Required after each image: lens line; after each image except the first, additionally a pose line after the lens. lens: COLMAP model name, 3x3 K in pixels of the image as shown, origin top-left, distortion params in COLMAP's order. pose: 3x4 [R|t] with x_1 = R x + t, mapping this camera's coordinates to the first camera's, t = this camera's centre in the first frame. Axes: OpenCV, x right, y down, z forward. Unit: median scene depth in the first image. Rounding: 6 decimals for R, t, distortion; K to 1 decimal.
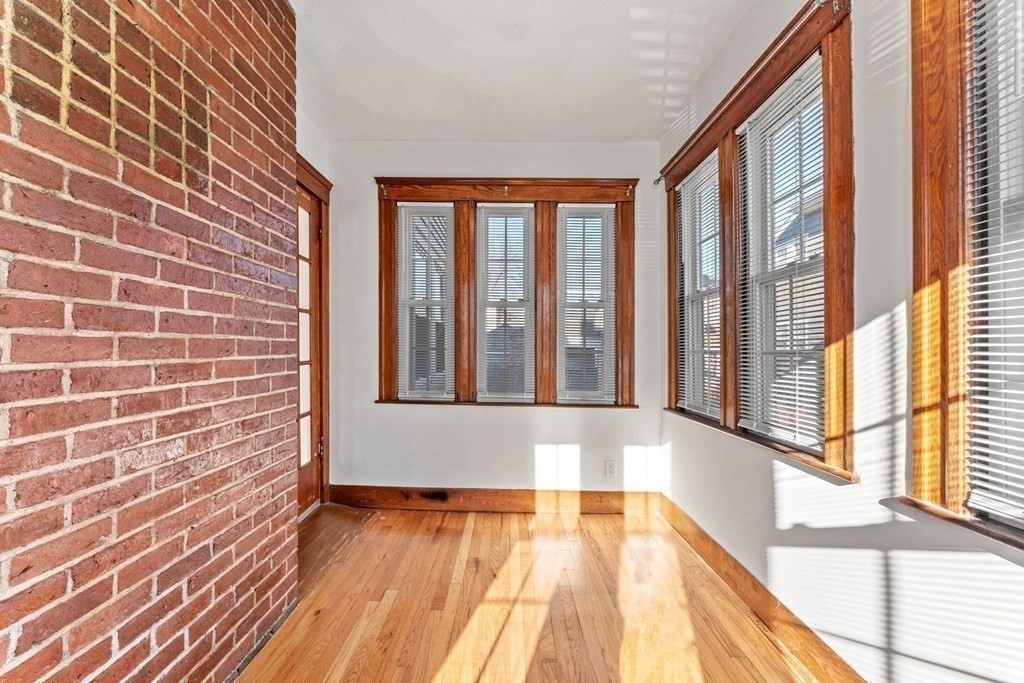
lens RADIAL K [[418.6, 0, 503.9], [0, 418.6, 347.7], [0, 0, 1]] dist [-0.000487, 0.000073]
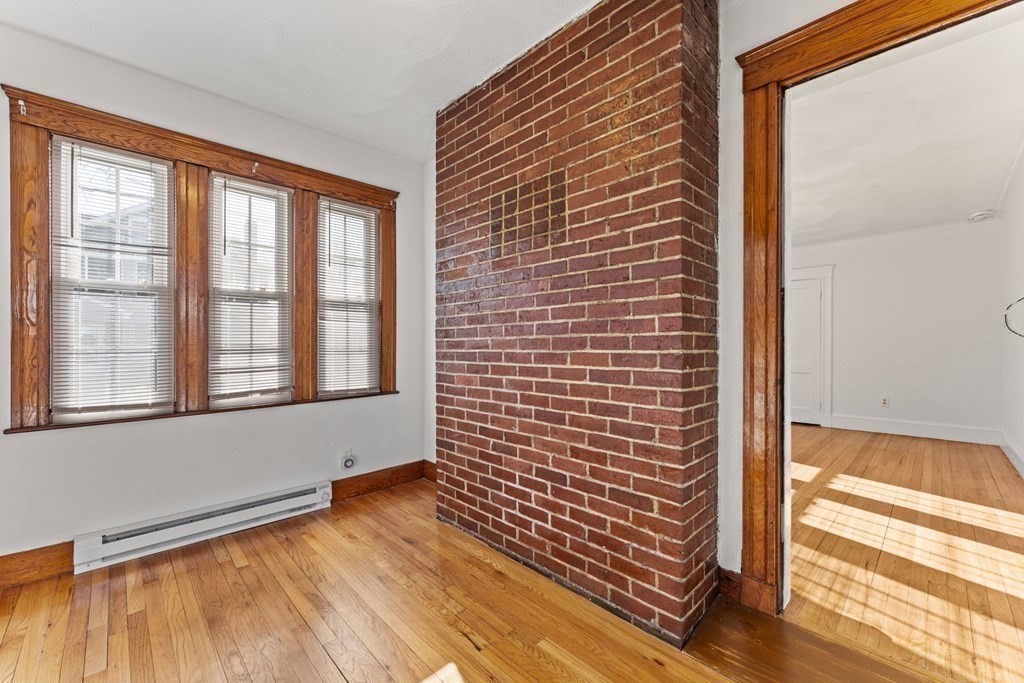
lens RADIAL K [[417.8, 0, 506.8], [0, 417.8, 346.7], [0, 0, 1]] dist [-0.000399, 0.000045]
pose [[-0.711054, 0.003178, -0.703130, 0.522369], [0.002649, 0.999995, 0.001841, 0.009310], [0.703133, -0.000554, -0.711059, 2.058288]]
